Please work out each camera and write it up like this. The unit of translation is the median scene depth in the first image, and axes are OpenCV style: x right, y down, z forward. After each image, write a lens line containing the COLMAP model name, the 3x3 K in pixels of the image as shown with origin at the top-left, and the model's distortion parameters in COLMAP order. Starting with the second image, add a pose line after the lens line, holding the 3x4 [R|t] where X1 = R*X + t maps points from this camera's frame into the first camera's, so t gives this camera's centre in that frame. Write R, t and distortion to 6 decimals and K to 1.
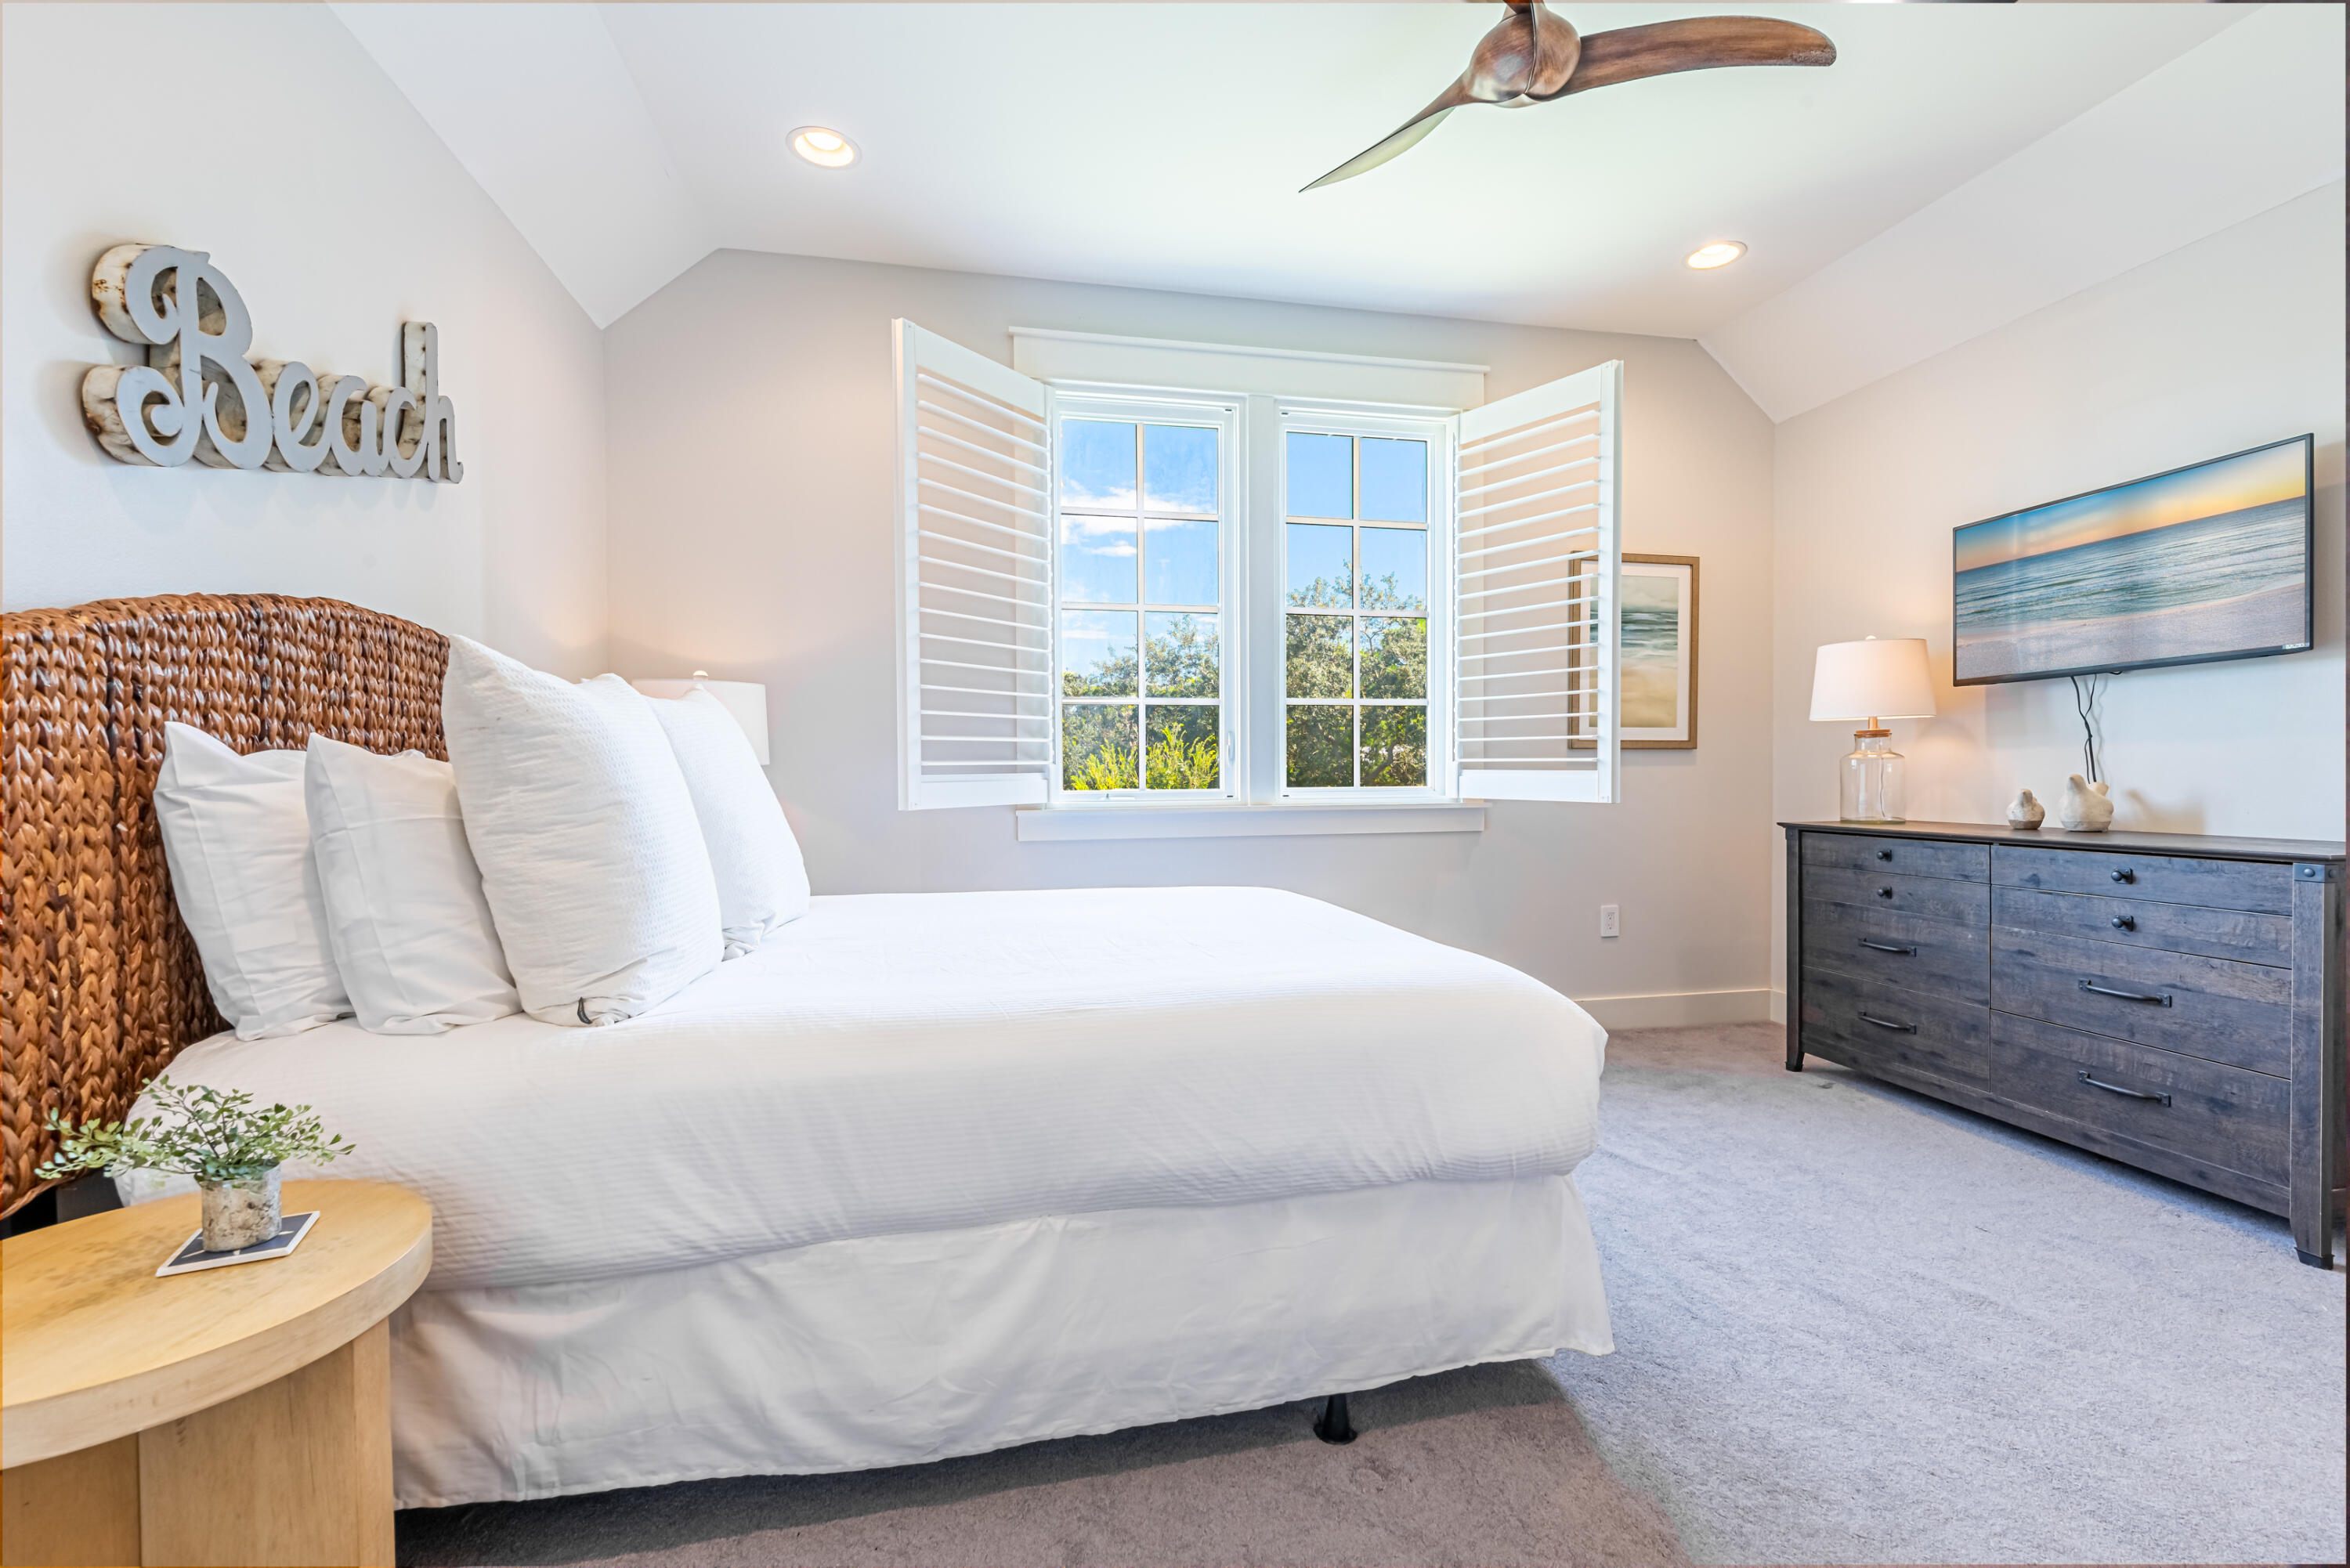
lens RADIAL K [[1017.1, 0, 1175.0], [0, 1017.1, 784.0], [0, 0, 1]] dist [0.000681, 0.000590]
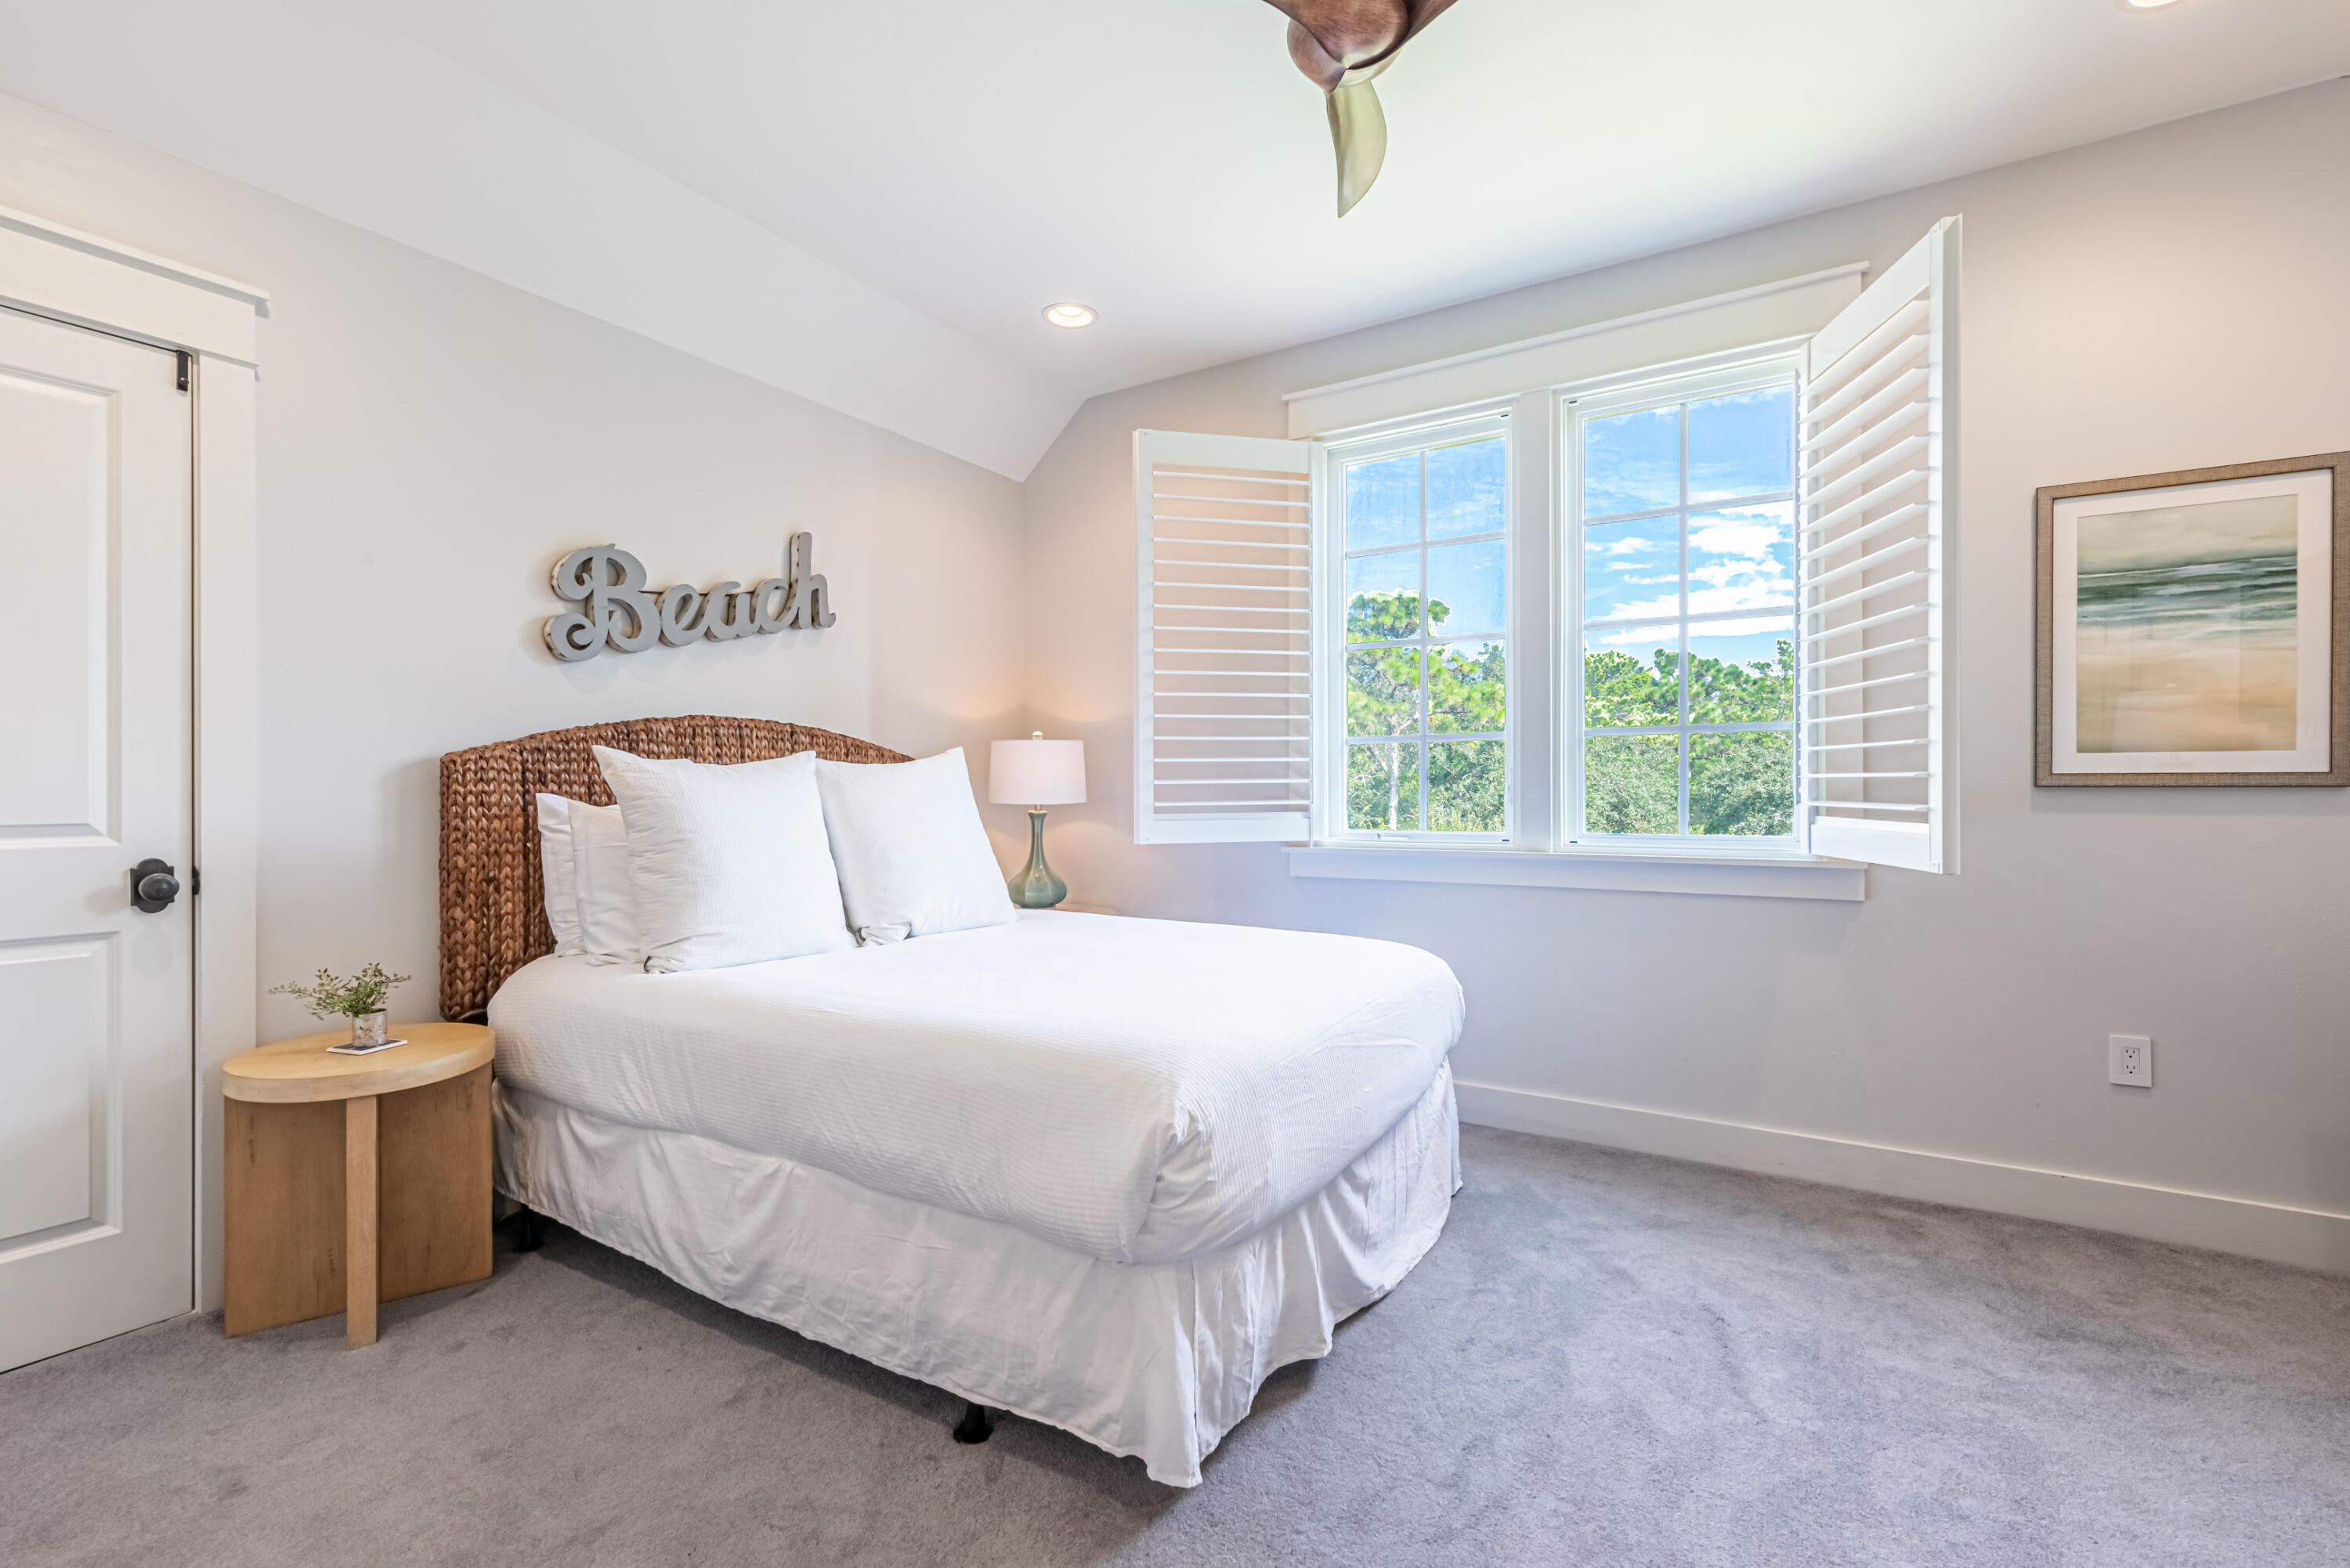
lens RADIAL K [[1007.6, 0, 1175.0], [0, 1007.6, 784.0], [0, 0, 1]] dist [0.001325, 0.000198]
pose [[0.725210, -0.001524, -0.688526, 1.154968], [-0.010423, 0.999859, -0.013192, -0.058892], [0.688448, 0.016744, 0.725092, 0.374170]]
